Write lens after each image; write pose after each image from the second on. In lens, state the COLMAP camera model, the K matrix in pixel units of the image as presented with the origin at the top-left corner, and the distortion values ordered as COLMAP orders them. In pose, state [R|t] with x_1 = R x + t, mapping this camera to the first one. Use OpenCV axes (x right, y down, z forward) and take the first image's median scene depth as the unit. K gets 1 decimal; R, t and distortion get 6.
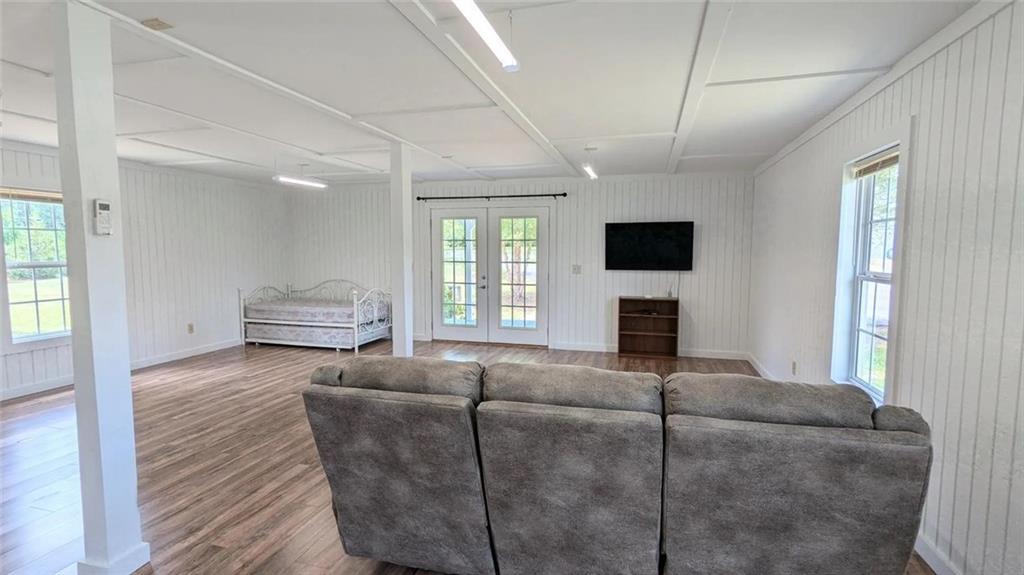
lens RADIAL K [[487.0, 0, 512.0], [0, 487.0, 287.5], [0, 0, 1]] dist [0.000299, -0.000064]
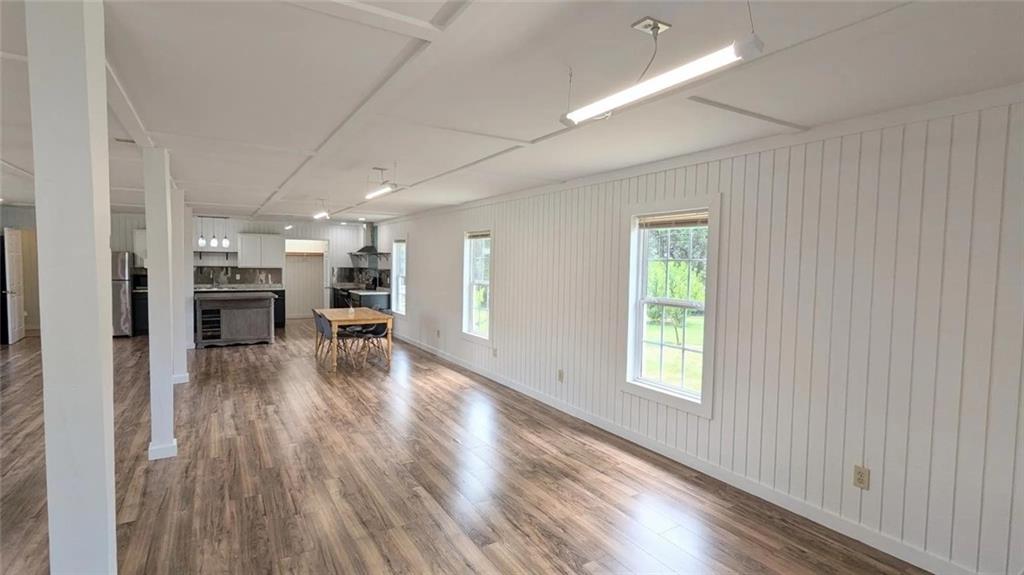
lens RADIAL K [[487.0, 0, 512.0], [0, 487.0, 287.5], [0, 0, 1]] dist [0.000299, -0.000064]
pose [[-0.681734, 0.026739, -0.731111, -0.255365], [-0.073784, 0.991724, 0.105071, -0.207496], [0.727870, 0.125575, -0.674119, 2.011890]]
